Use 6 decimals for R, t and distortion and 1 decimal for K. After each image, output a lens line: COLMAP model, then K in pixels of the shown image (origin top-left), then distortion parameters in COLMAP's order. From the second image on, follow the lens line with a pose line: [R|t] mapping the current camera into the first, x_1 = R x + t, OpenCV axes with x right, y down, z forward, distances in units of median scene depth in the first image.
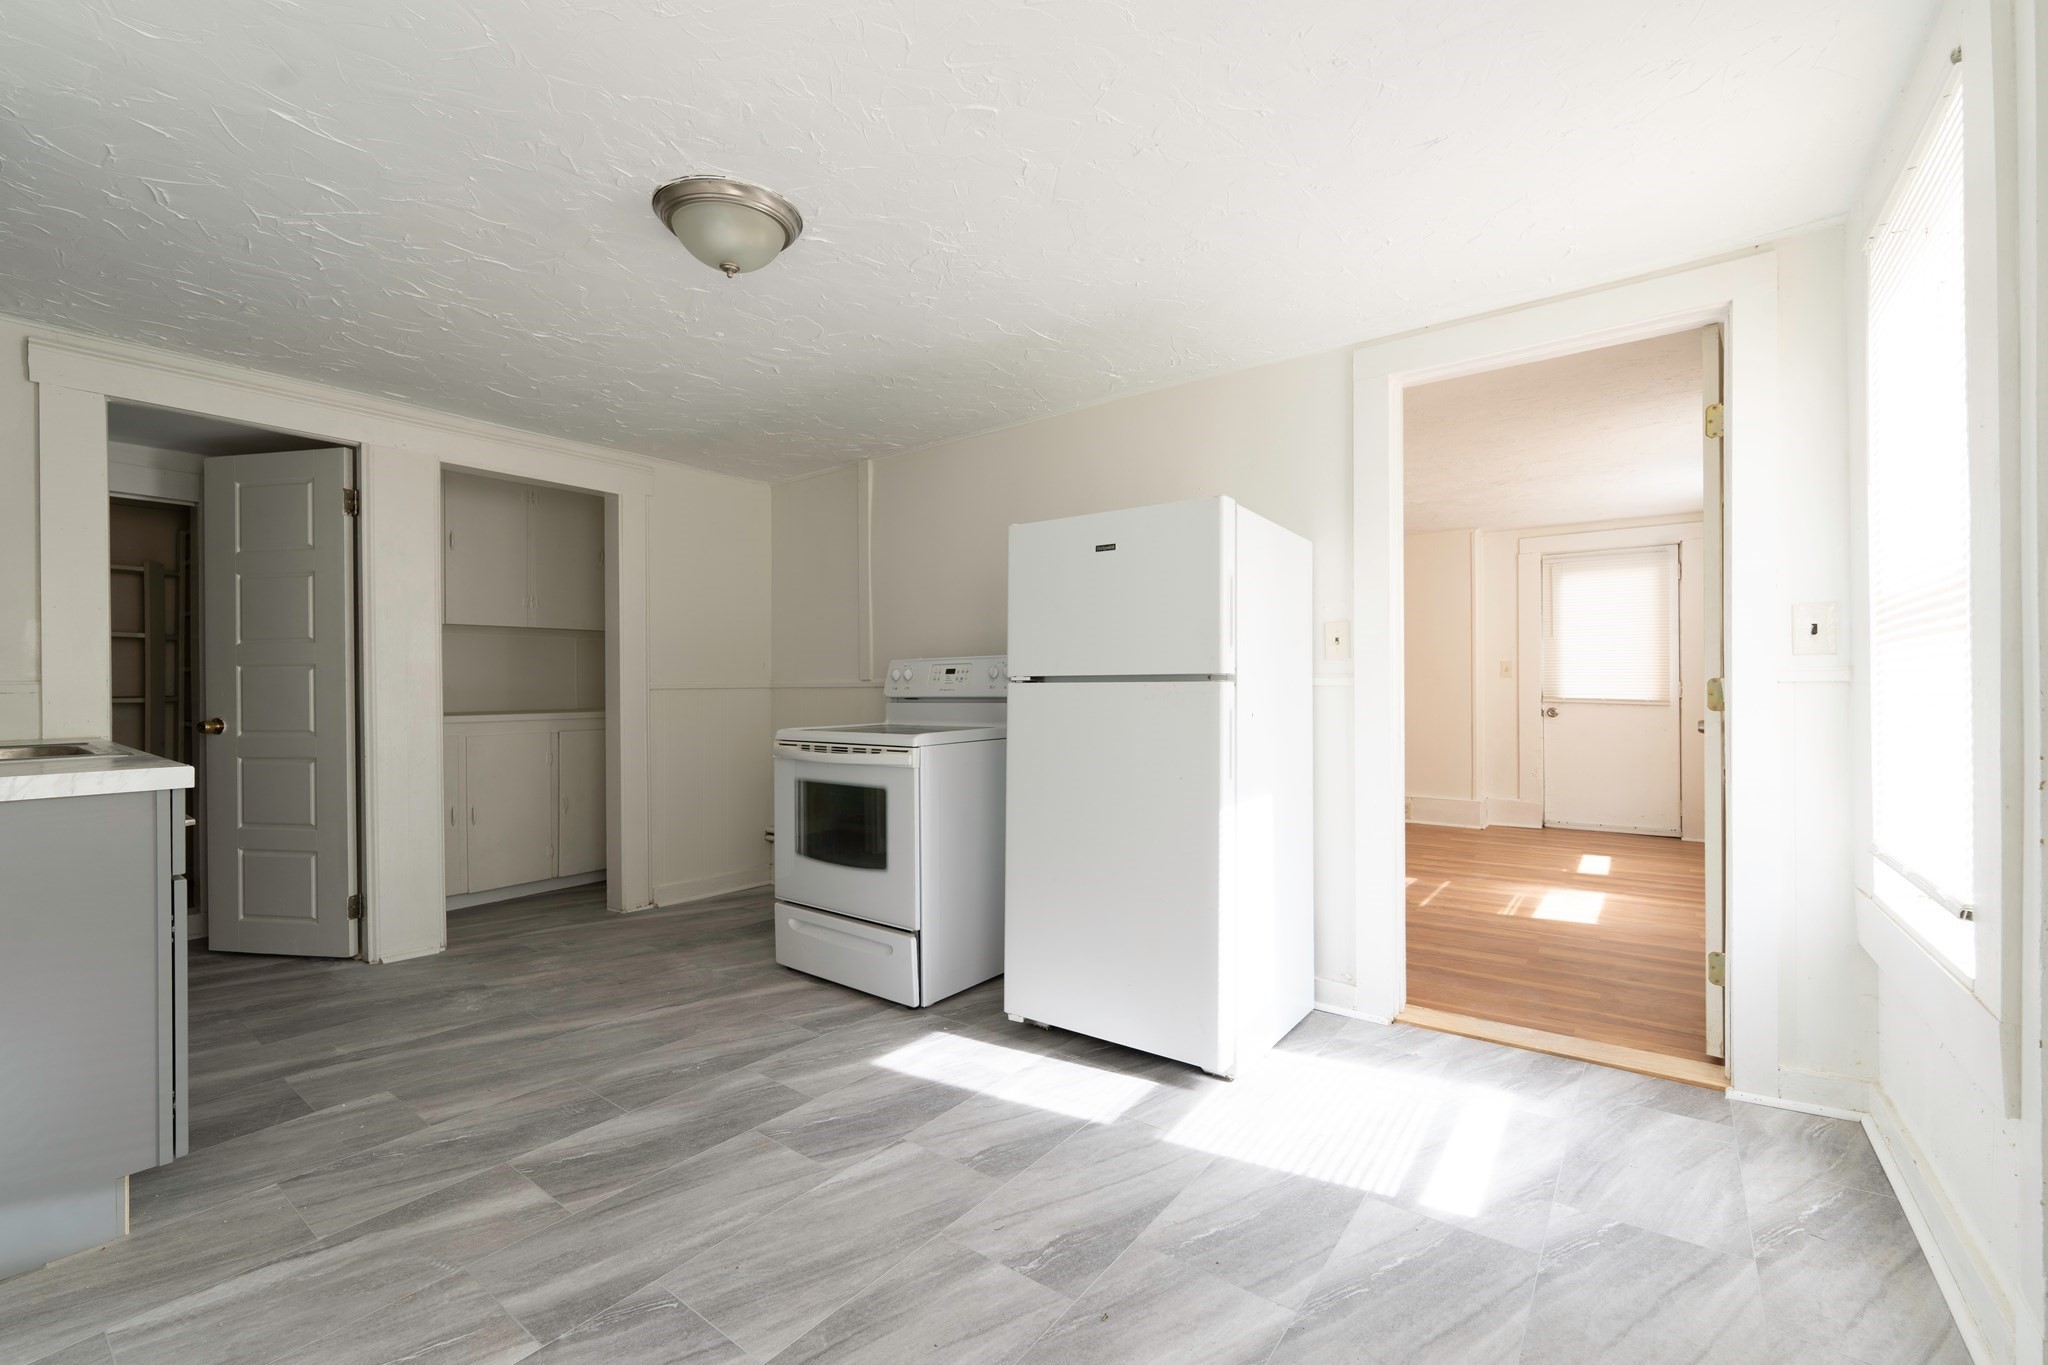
lens RADIAL K [[847.4, 0, 1077.4], [0, 847.4, 679.5], [0, 0, 1]] dist [-0.002374, -0.000138]
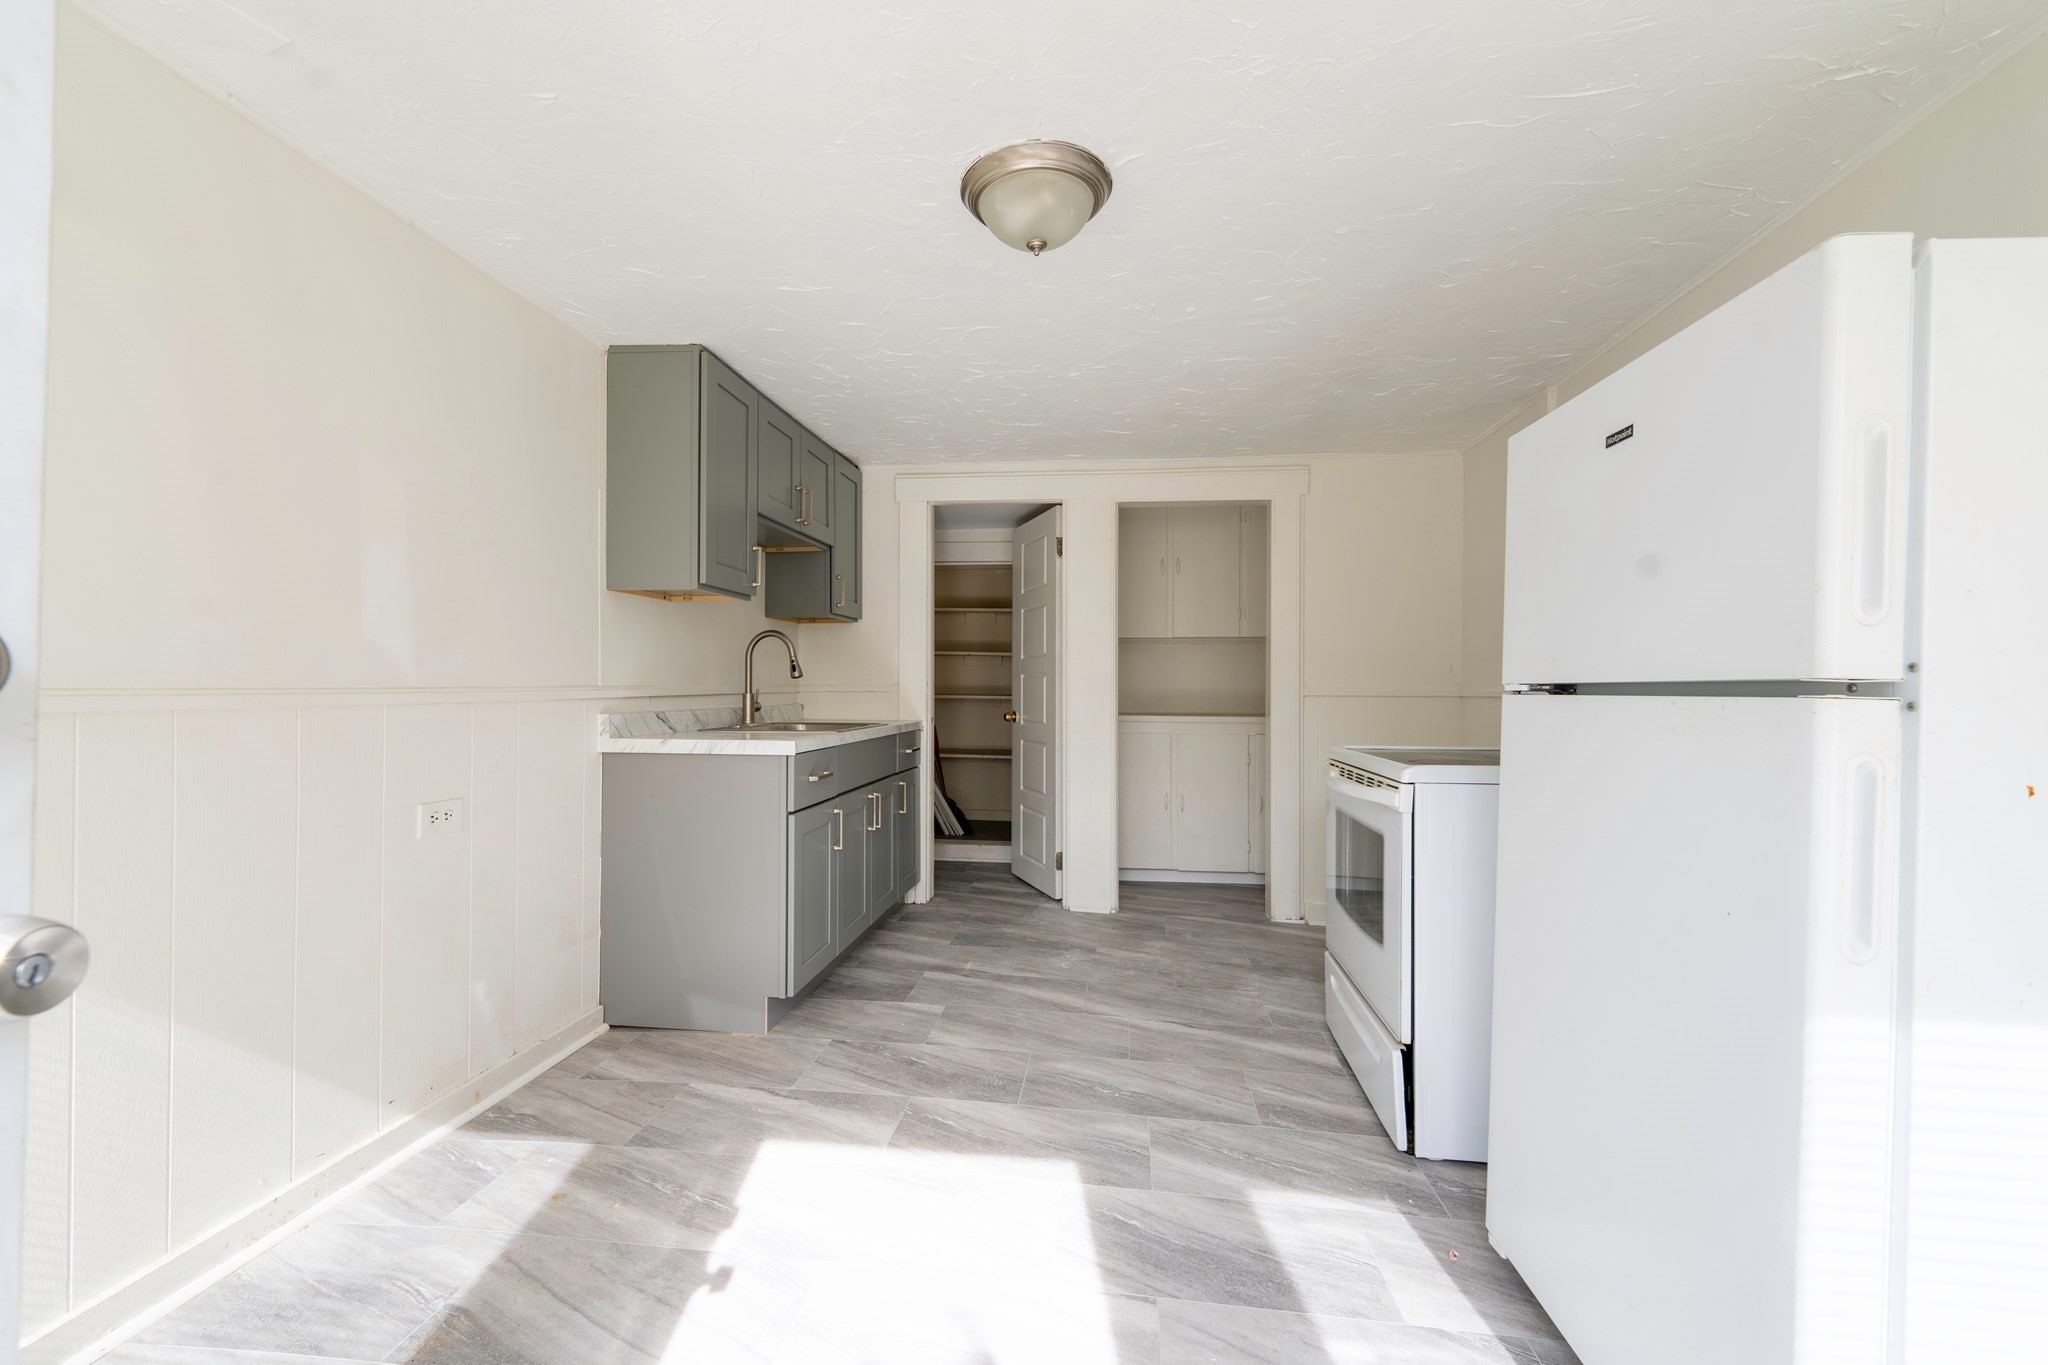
lens RADIAL K [[847.4, 0, 1029.9], [0, 847.4, 681.3], [0, 0, 1]] dist [-0.002374, -0.000138]
pose [[0.465841, 0.000684, -0.884868, 0.301818], [-0.005290, 0.999984, -0.002011, -0.002286], [0.884853, 0.005618, 0.465837, 0.409285]]
